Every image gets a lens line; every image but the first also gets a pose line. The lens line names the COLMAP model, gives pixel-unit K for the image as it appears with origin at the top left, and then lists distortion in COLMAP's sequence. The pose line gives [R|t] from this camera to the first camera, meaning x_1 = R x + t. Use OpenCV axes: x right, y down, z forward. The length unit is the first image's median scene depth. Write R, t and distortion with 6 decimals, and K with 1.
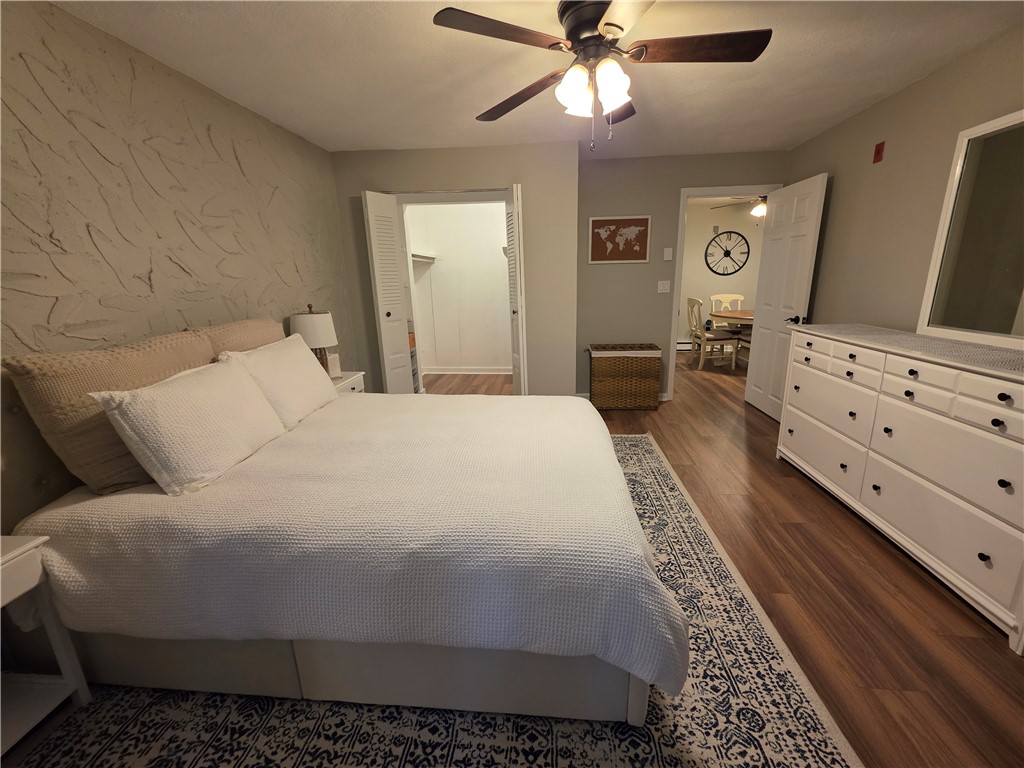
lens RADIAL K [[412.4, 0, 523.0], [0, 412.4, 378.9], [0, 0, 1]] dist [0.005844, -0.000347]
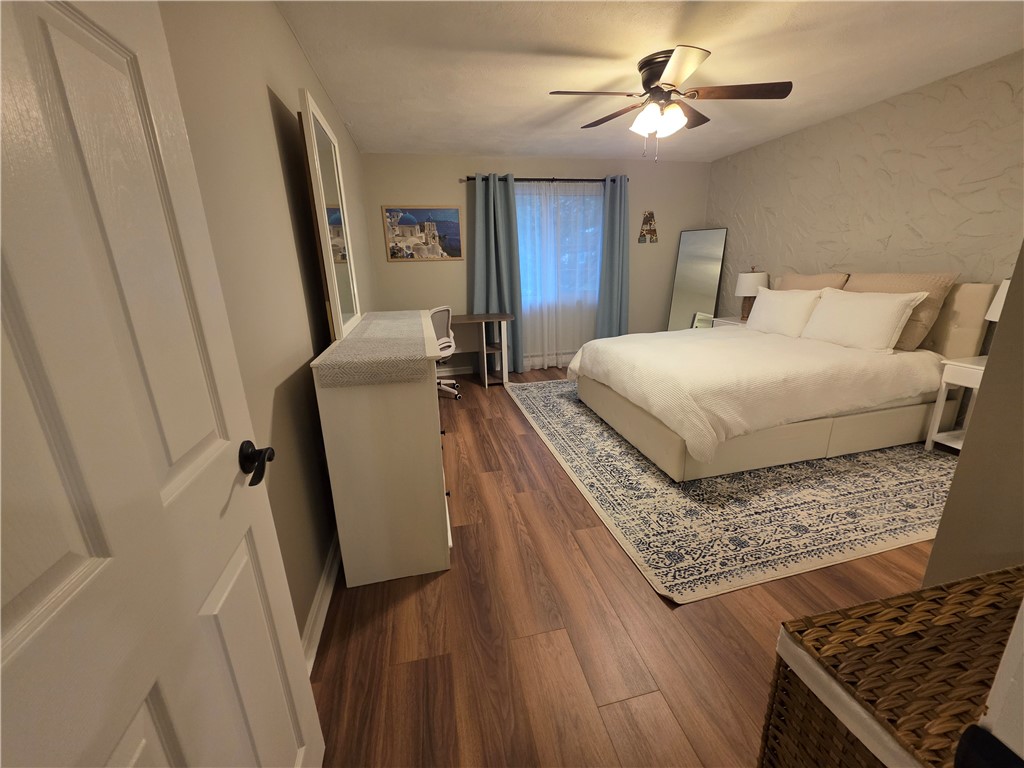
lens RADIAL K [[412.4, 0, 523.0], [0, 412.4, 378.9], [0, 0, 1]] dist [0.005844, -0.000347]
pose [[-0.949870, 0.132920, -0.282983, 0.626115], [-0.026106, 0.868243, 0.495451, -0.340614], [0.311553, 0.478002, -0.821248, 1.354230]]
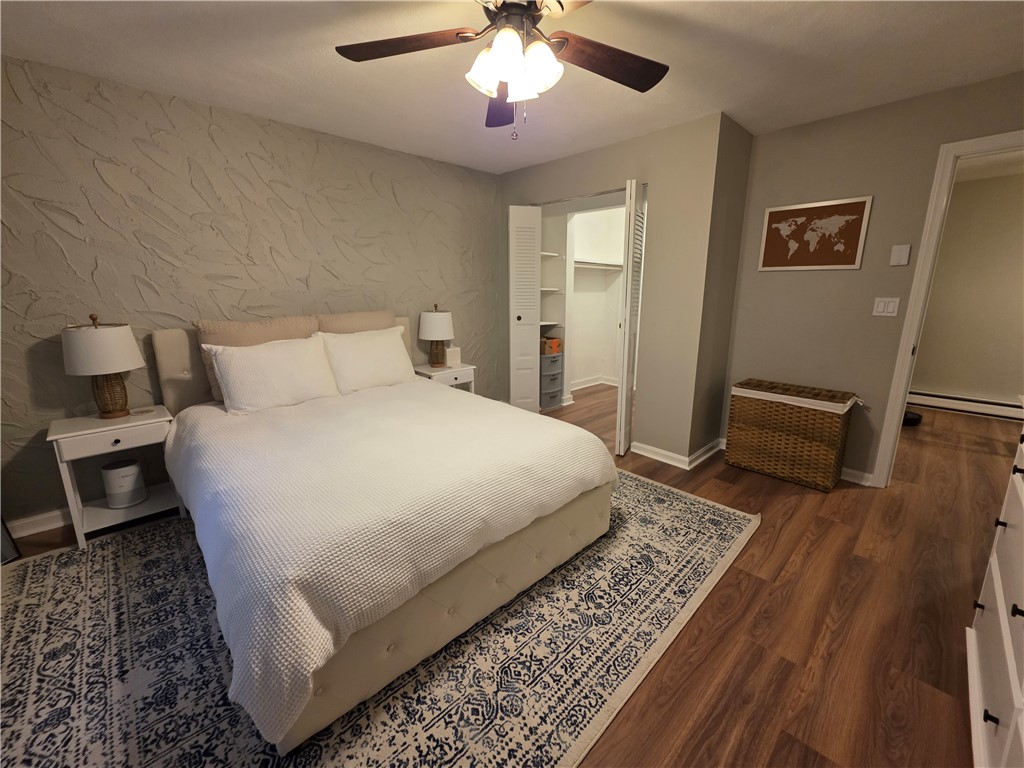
lens RADIAL K [[414.2, 0, 515.6], [0, 414.2, 380.2], [0, 0, 1]] dist [0.002183, -0.000115]
pose [[0.748453, 0.167795, -0.641609, 0.455724], [-0.178737, 0.982701, 0.048498, -0.057828], [0.638647, 0.078381, 0.765497, 0.217947]]
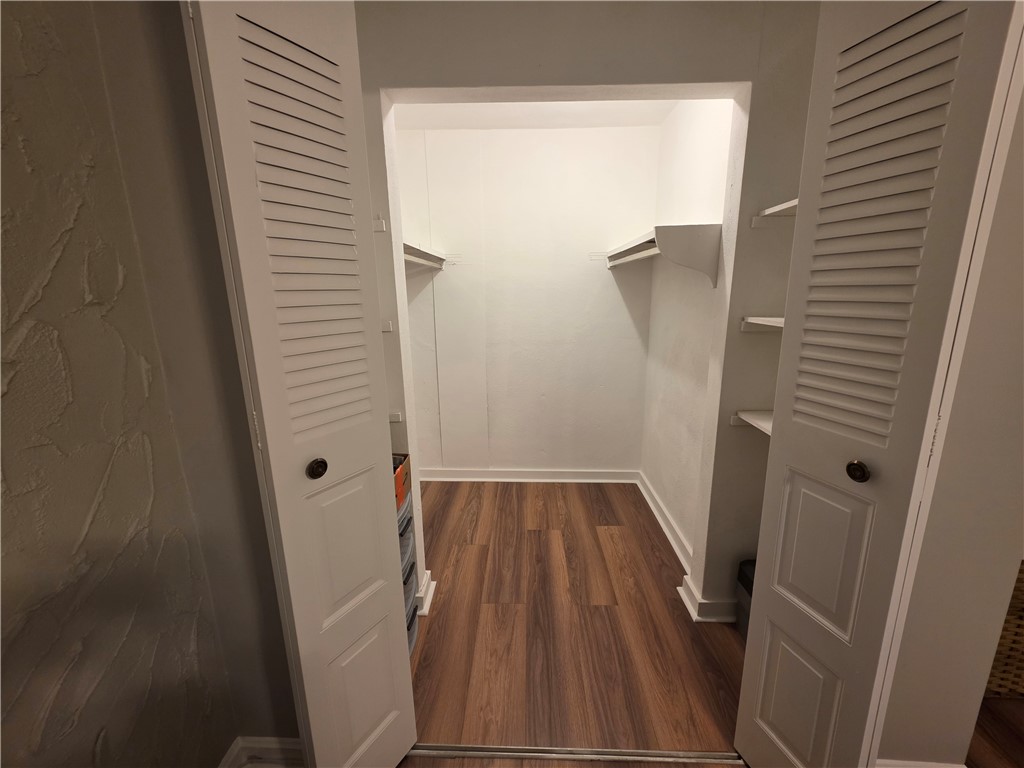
lens RADIAL K [[412.4, 0, 523.0], [0, 412.4, 378.9], [0, 0, 1]] dist [0.005844, -0.000347]
pose [[0.998843, 0.009288, 0.047186, -0.251743], [-0.008452, 0.999804, -0.017894, -0.247040], [-0.047343, 0.017475, 0.998726, 0.879891]]
